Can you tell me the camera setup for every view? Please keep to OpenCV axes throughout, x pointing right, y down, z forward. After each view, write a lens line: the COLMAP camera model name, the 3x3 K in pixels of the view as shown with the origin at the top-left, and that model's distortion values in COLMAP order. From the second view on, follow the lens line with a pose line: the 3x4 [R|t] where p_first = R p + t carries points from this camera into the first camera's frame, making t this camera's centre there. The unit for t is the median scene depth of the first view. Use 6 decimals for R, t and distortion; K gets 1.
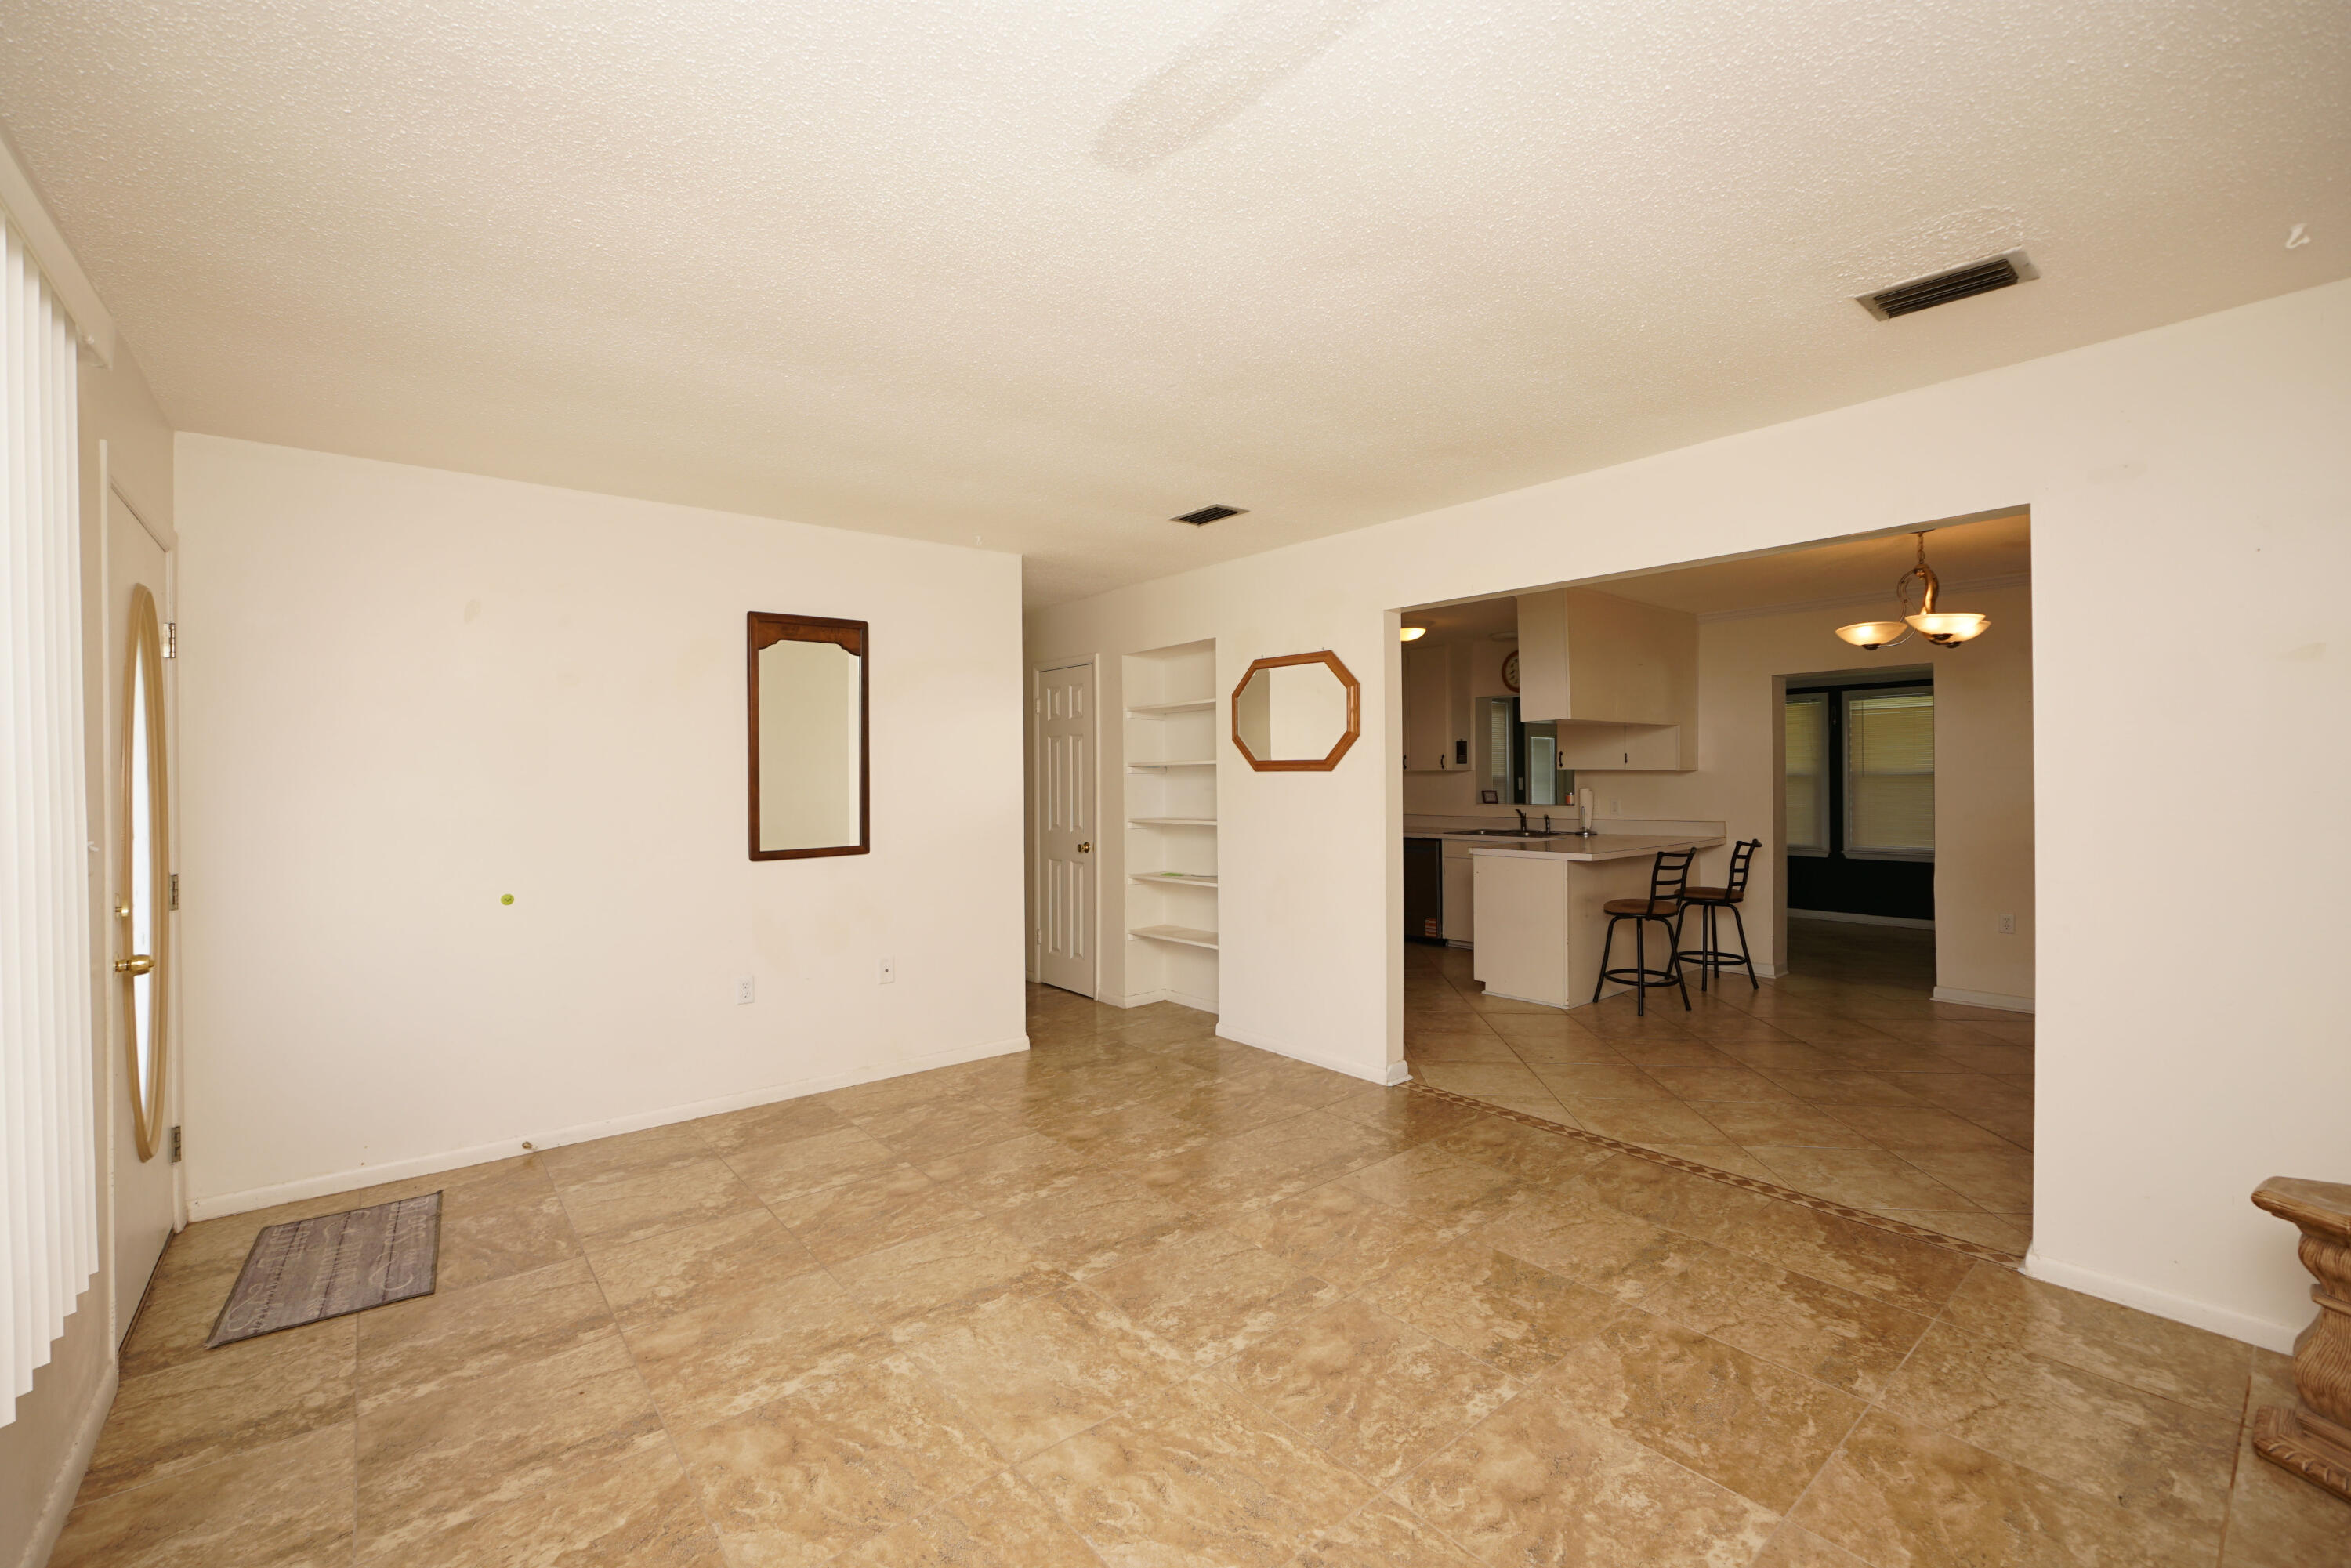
lens RADIAL K [[984.0, 0, 1151.0], [0, 984.0, 780.1], [0, 0, 1]] dist [-0.017515, 0.007208]
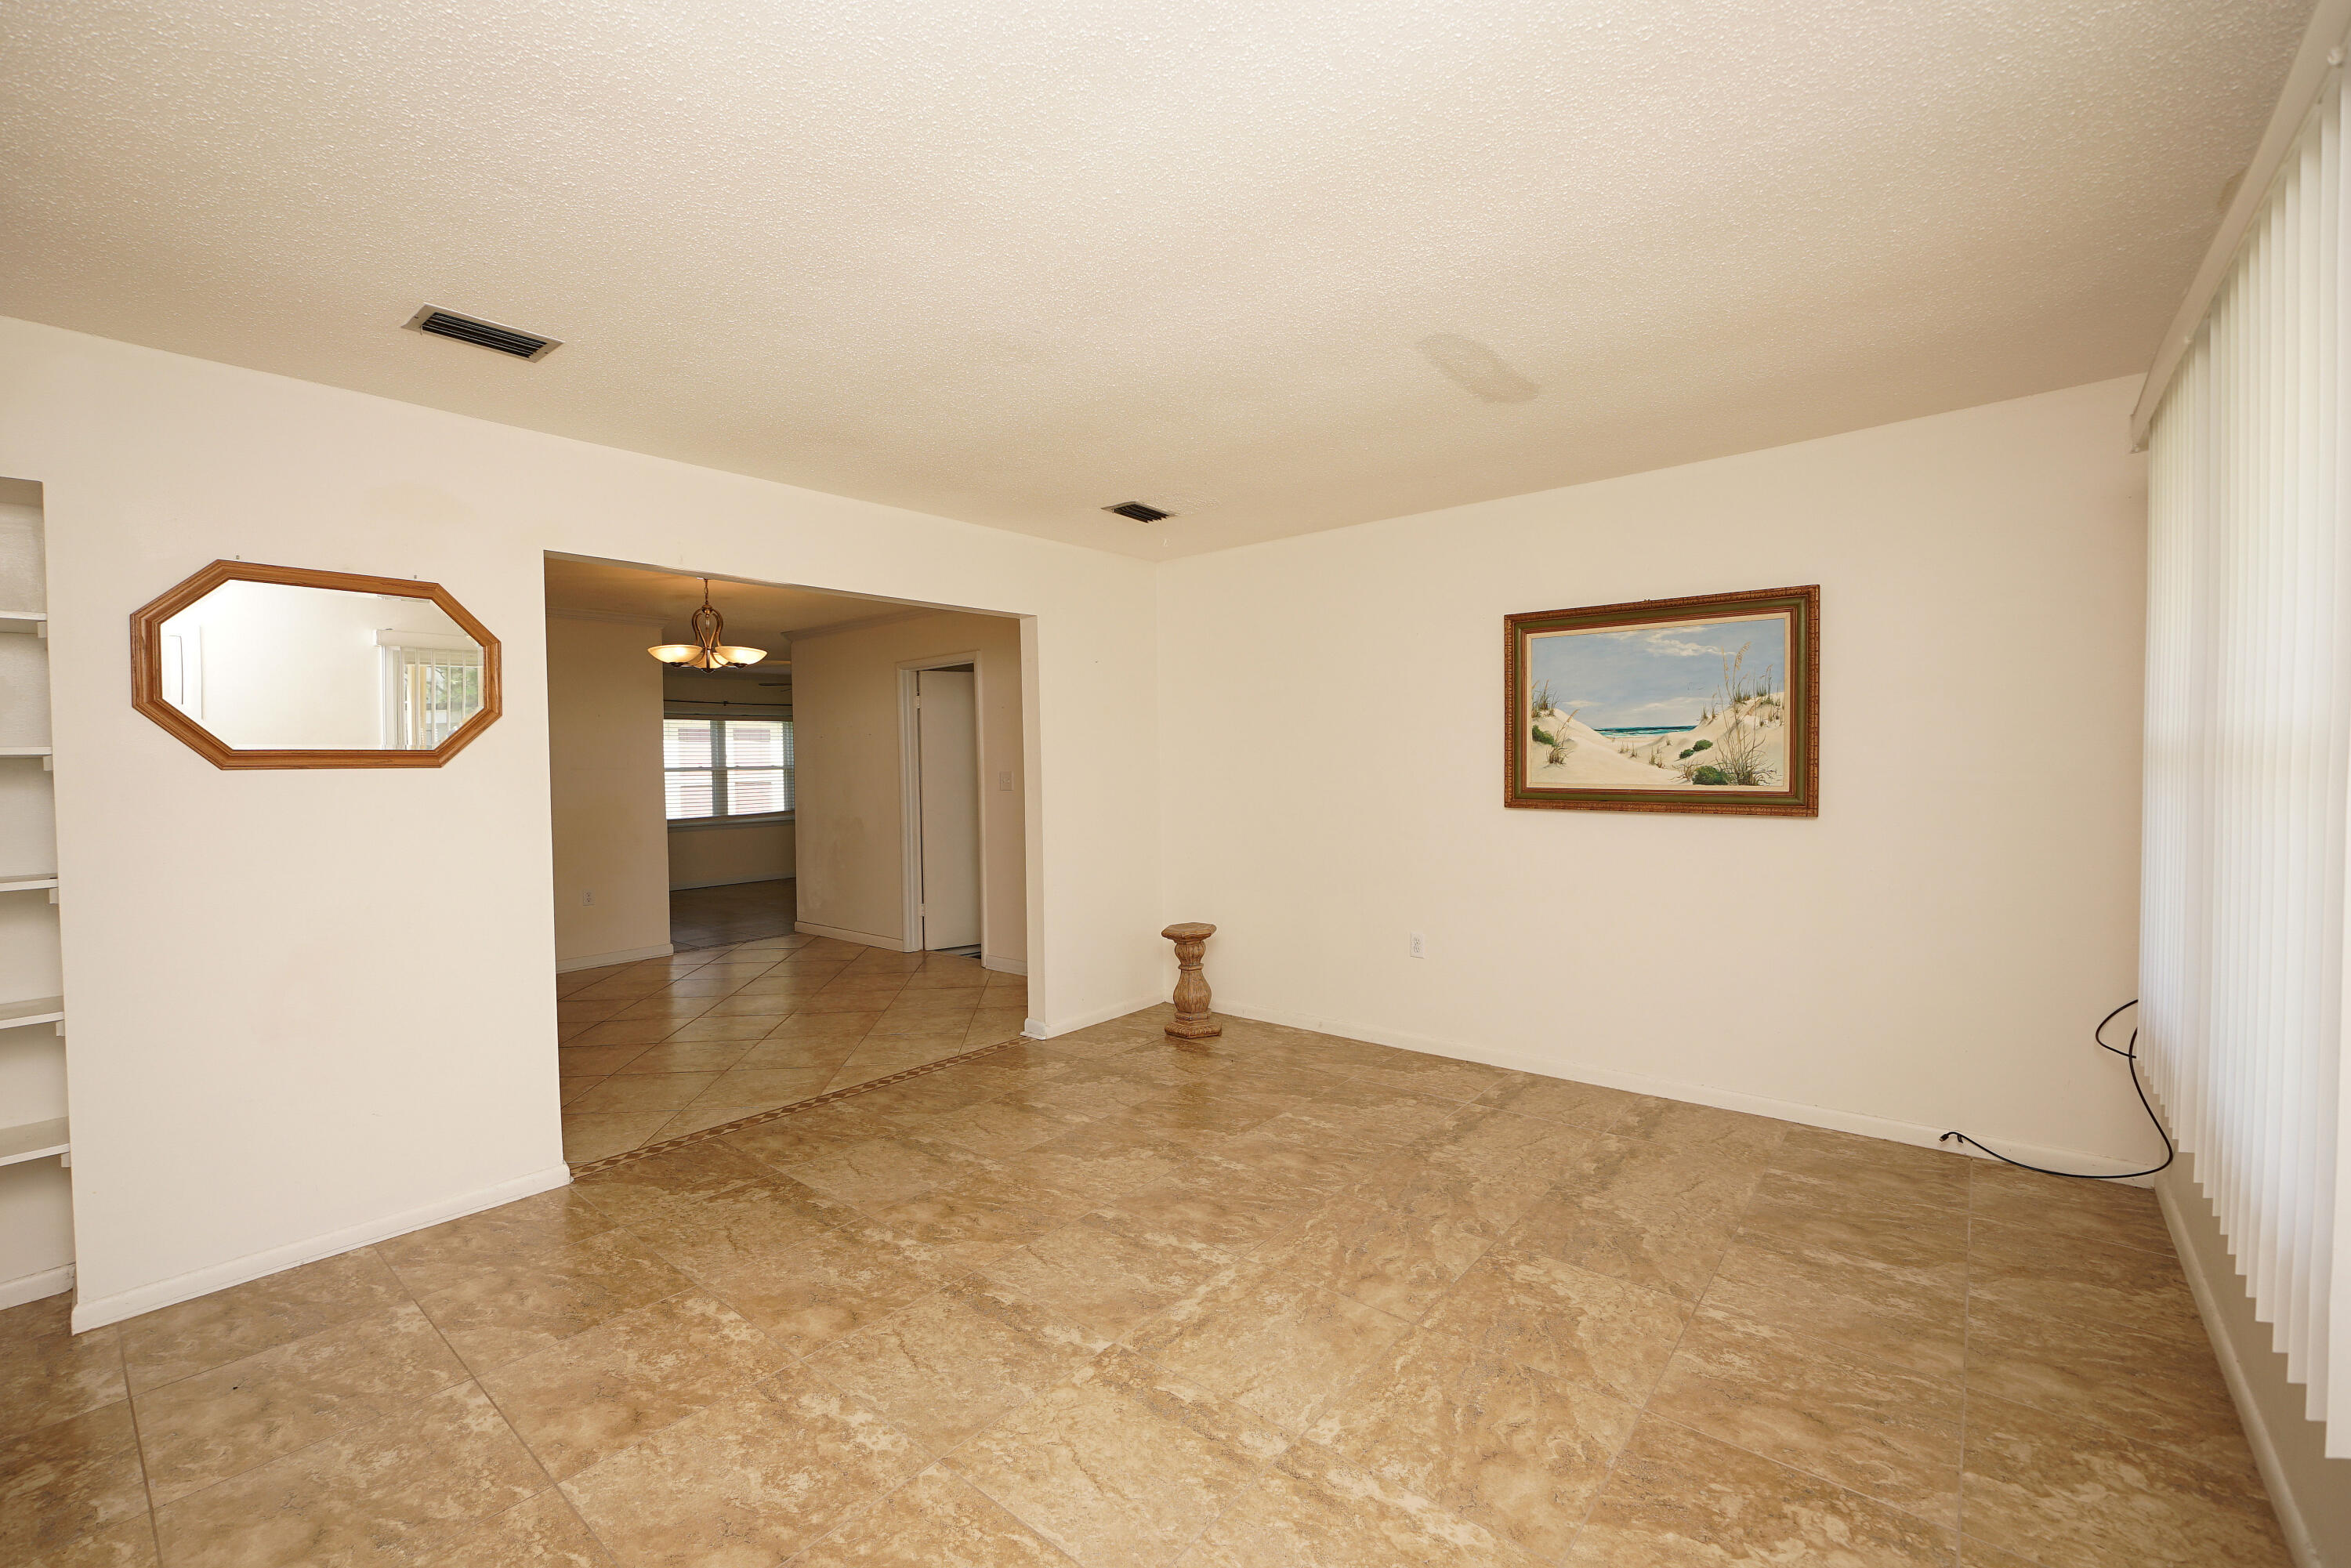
lens RADIAL K [[984.0, 0, 1151.0], [0, 984.0, 780.1], [0, 0, 1]] dist [-0.017515, 0.007208]
pose [[-0.180233, -0.012020, 0.983550, -0.803163], [0.023466, 0.999588, 0.016516, -0.000635], [-0.983344, 0.026057, -0.179877, 0.962482]]
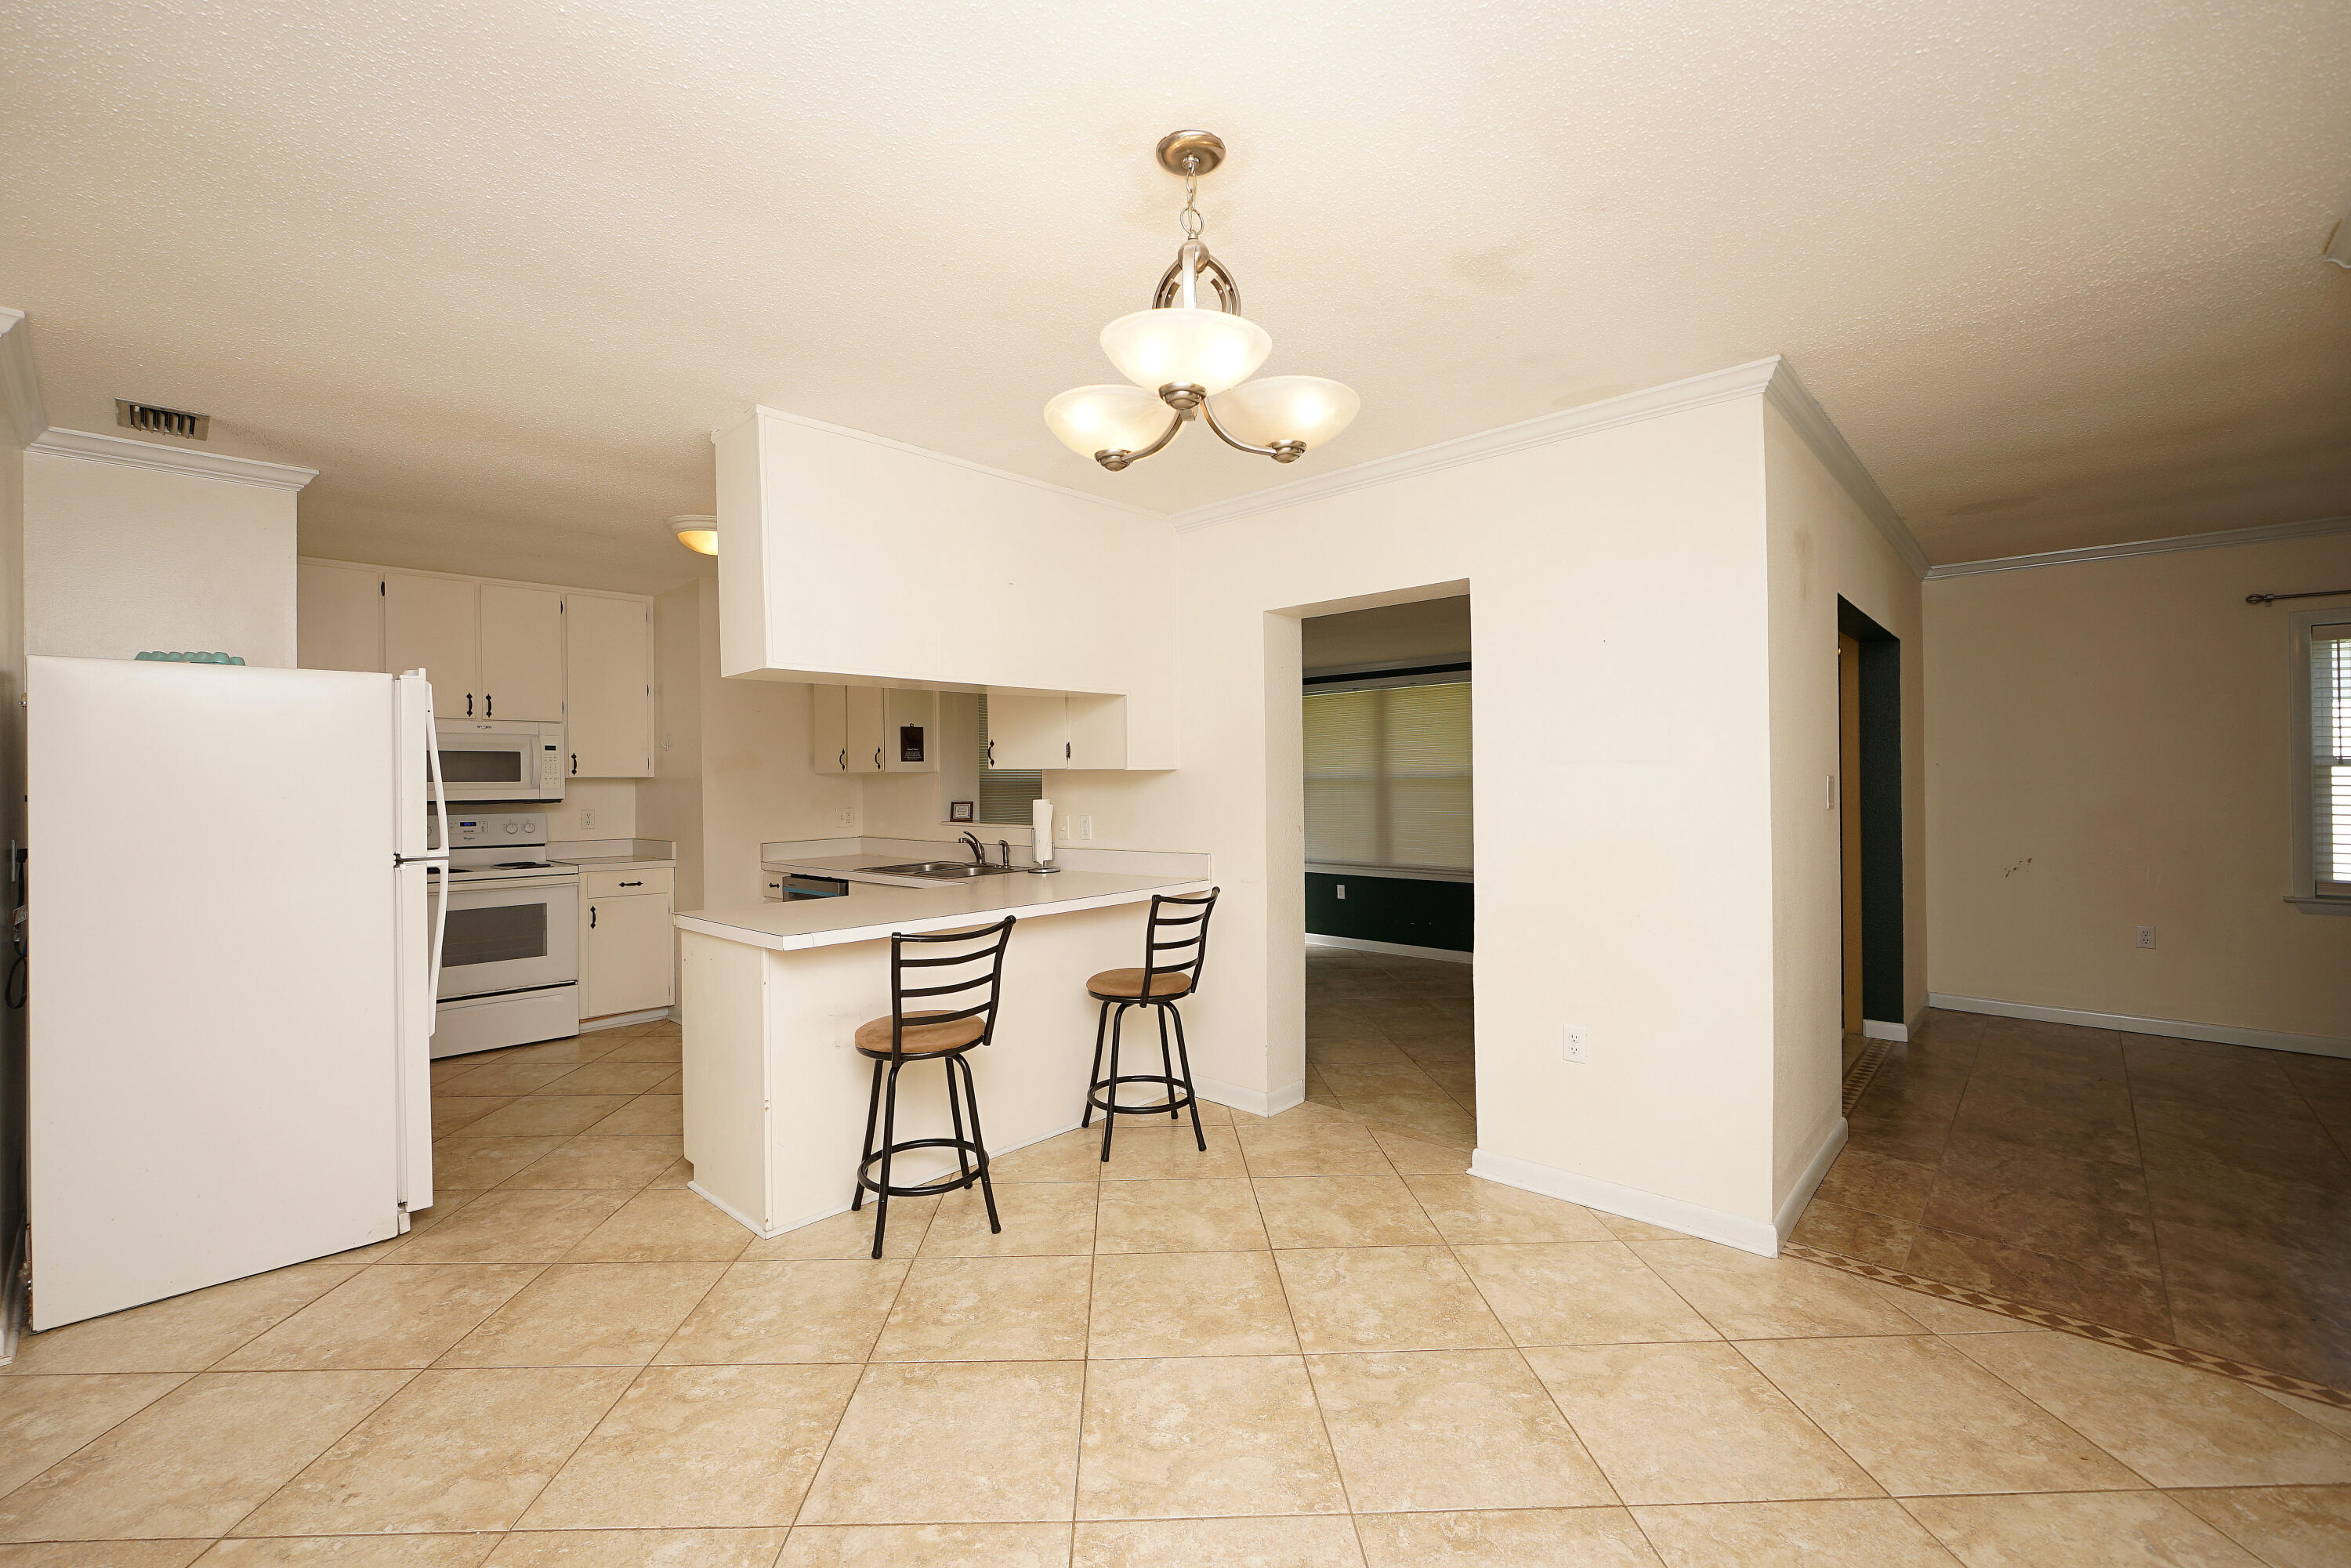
lens RADIAL K [[984.0, 0, 1151.0], [0, 984.0, 780.1], [0, 0, 1]] dist [-0.017515, 0.007208]
pose [[0.991623, -0.006698, 0.128990, 1.037438], [0.007453, 0.999958, -0.005369, 0.001077], [-0.128948, 0.006285, 0.991631, 0.876487]]
